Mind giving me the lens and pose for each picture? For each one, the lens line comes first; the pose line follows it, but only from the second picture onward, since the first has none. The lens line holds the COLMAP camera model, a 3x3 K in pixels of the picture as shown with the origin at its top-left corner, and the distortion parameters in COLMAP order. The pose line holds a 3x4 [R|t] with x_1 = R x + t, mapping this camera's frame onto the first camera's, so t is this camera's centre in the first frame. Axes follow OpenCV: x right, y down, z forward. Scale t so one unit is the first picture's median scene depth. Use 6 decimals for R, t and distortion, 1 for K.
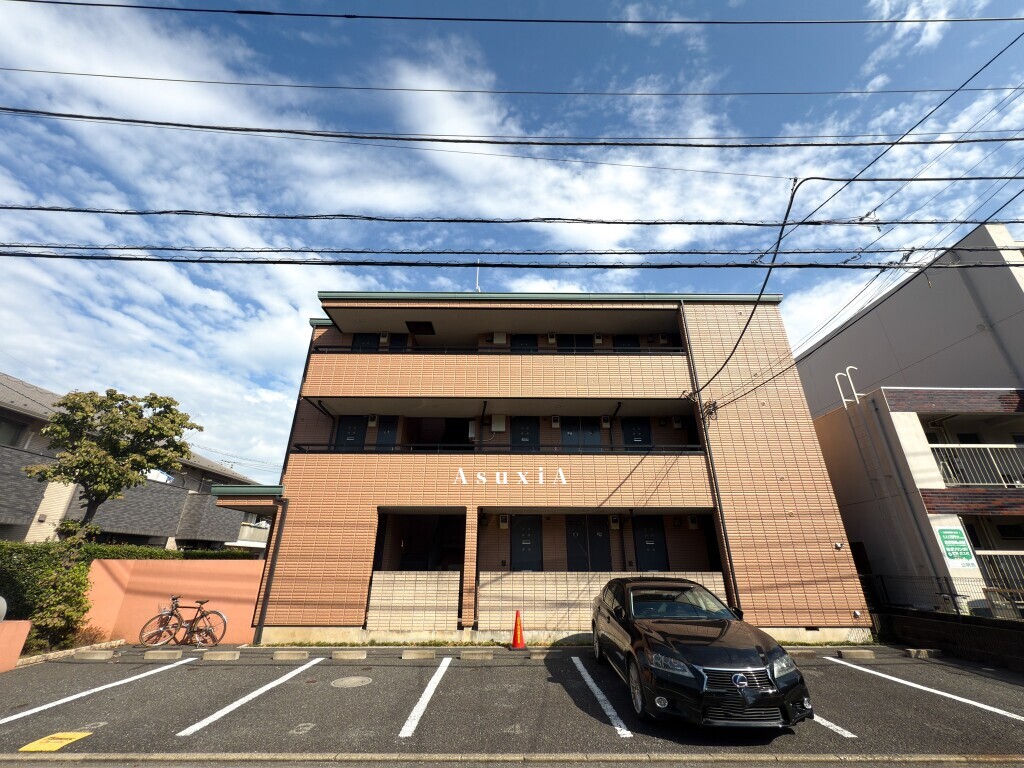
lens RADIAL K [[408.1, 0, 512.0], [0, 408.1, 384.0], [0, 0, 1]] dist [0.000862, 0.000153]
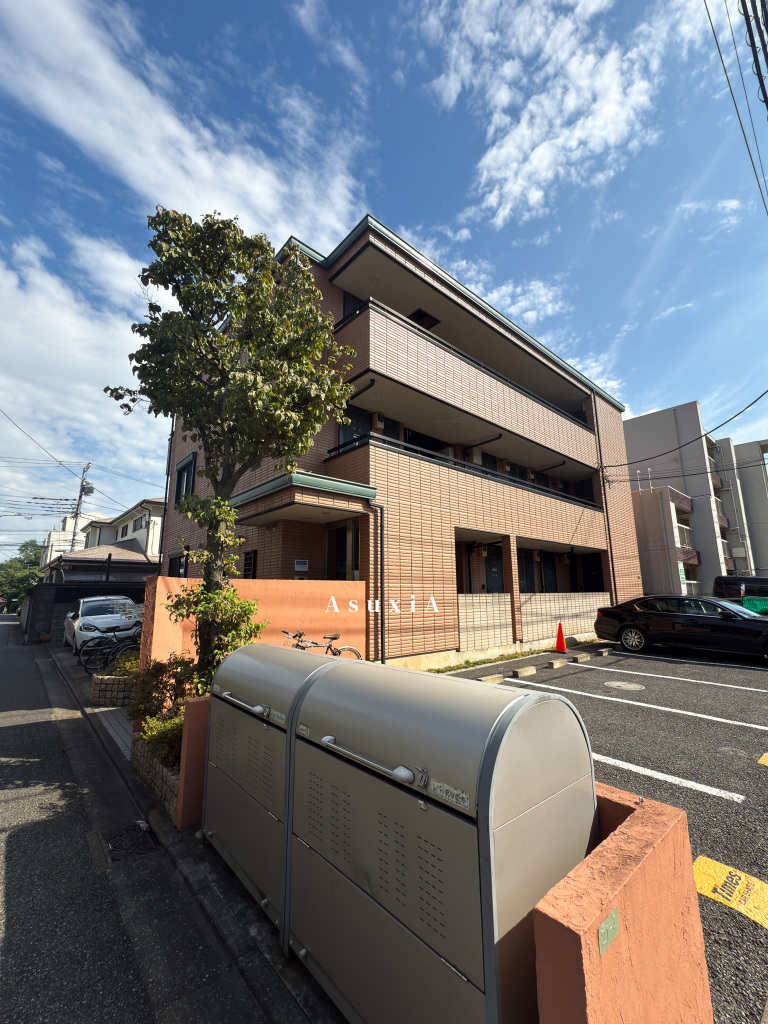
lens RADIAL K [[408.1, 0, 384.0], [0, 408.1, 512.0], [0, 0, 1]] dist [0.000862, 0.000153]
pose [[0.763341, 0.119680, 0.634813, -1.078369], [-0.260732, 0.956170, 0.133257, 0.201745], [-0.591041, -0.267237, 0.761088, 0.445041]]
